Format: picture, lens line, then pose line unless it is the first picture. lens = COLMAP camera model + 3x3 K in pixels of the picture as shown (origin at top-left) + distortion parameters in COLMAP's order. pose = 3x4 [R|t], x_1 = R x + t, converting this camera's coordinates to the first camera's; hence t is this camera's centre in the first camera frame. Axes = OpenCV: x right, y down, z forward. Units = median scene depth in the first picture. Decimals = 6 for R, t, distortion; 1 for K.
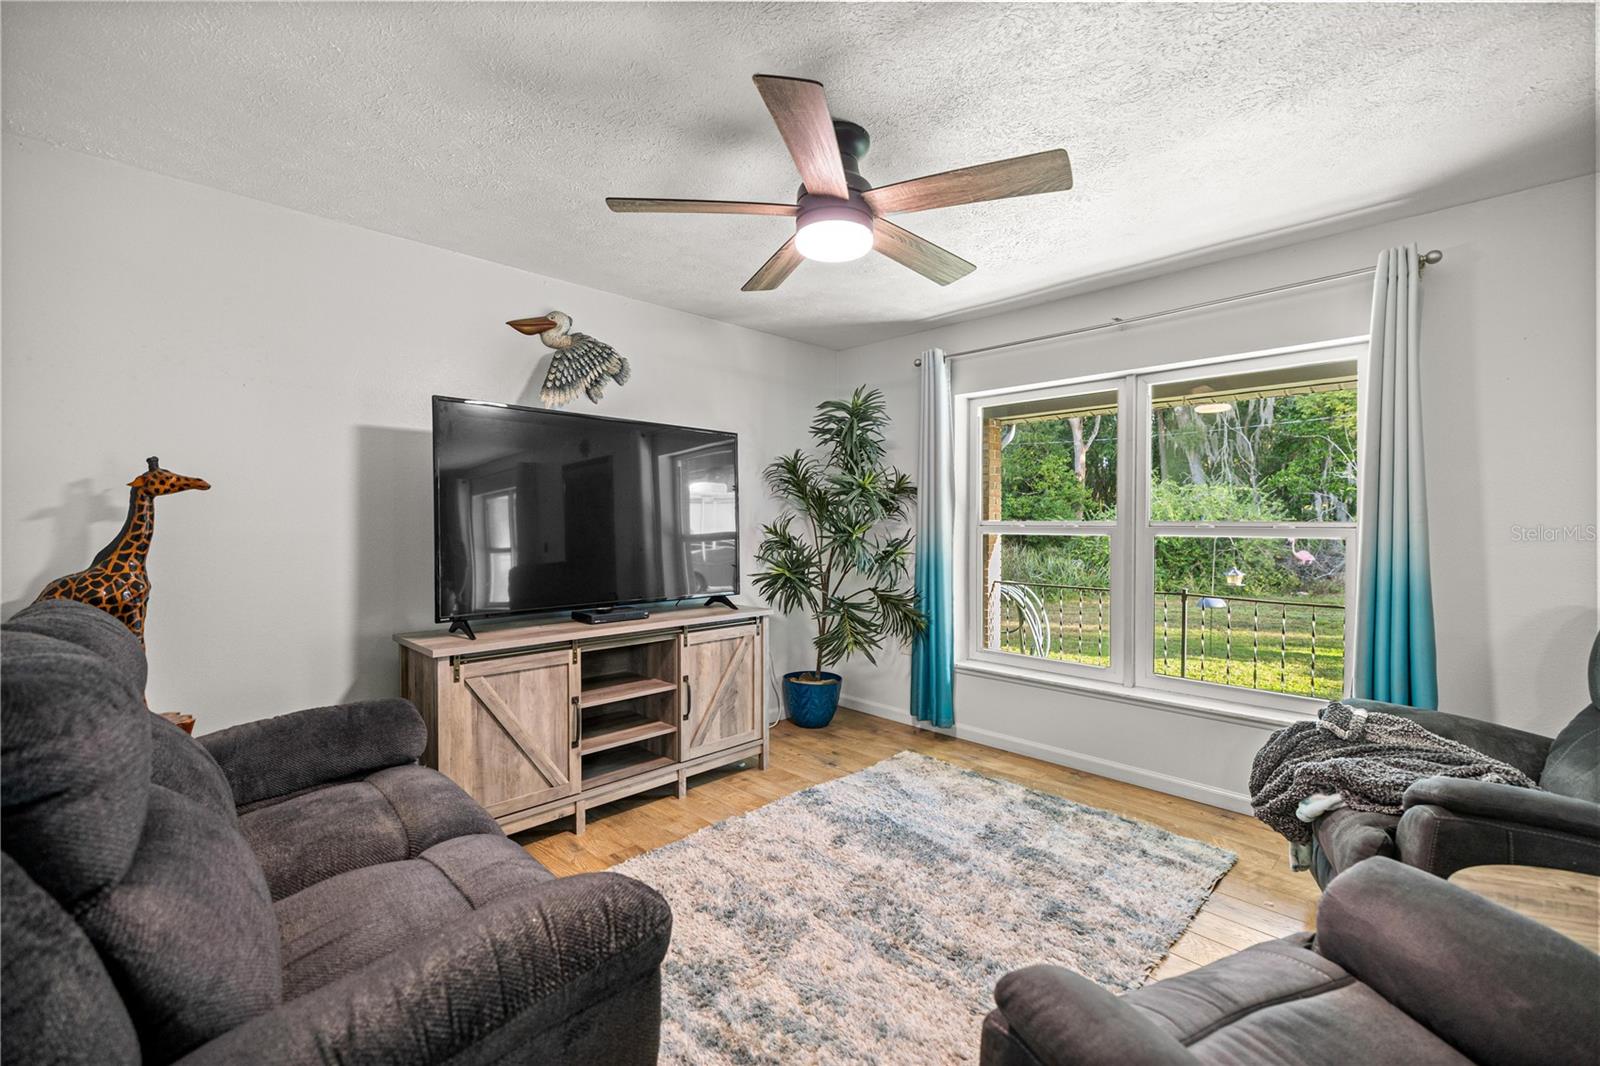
lens RADIAL K [[679.0, 0, 800.1], [0, 679.0, 528.6], [0, 0, 1]] dist [0.002261, 0.000052]
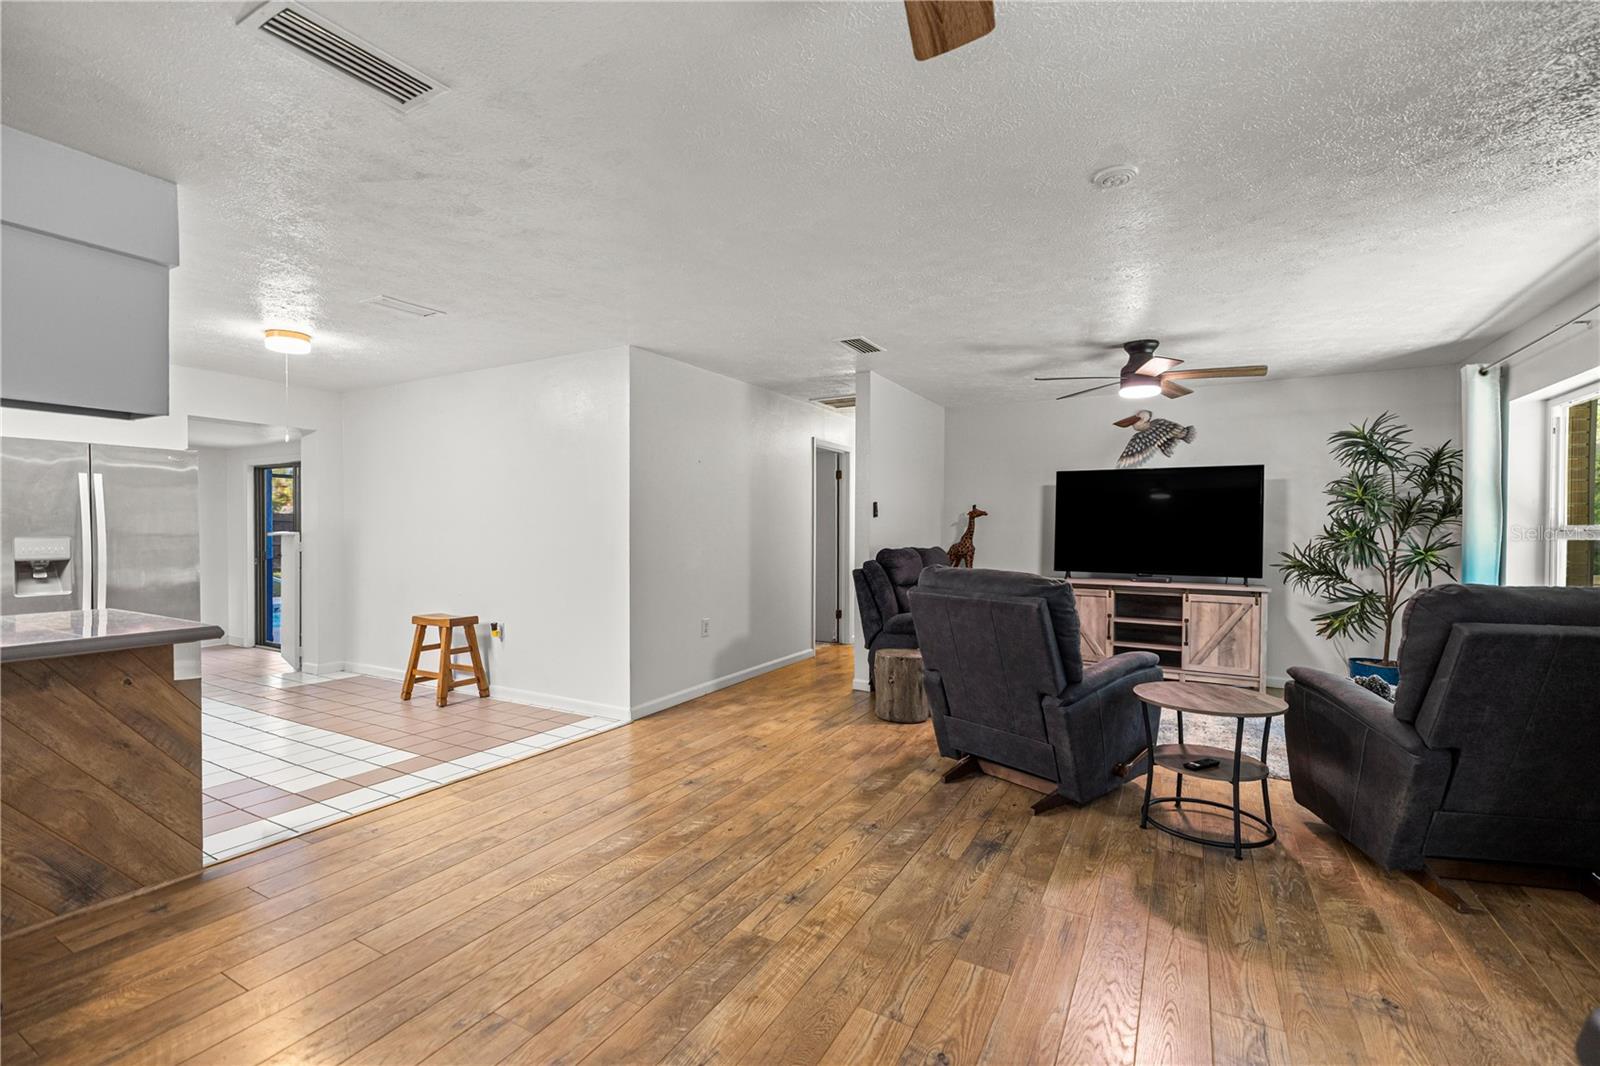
lens RADIAL K [[679.0, 0, 802.1], [0, 679.0, 534.8], [0, 0, 1]] dist [0.002261, 0.000052]
pose [[0.276228, 0.009957, -0.961041, 1.152455], [-0.016401, 0.999850, 0.005645, 0.015271], [0.960952, 0.014203, 0.276349, -0.368134]]
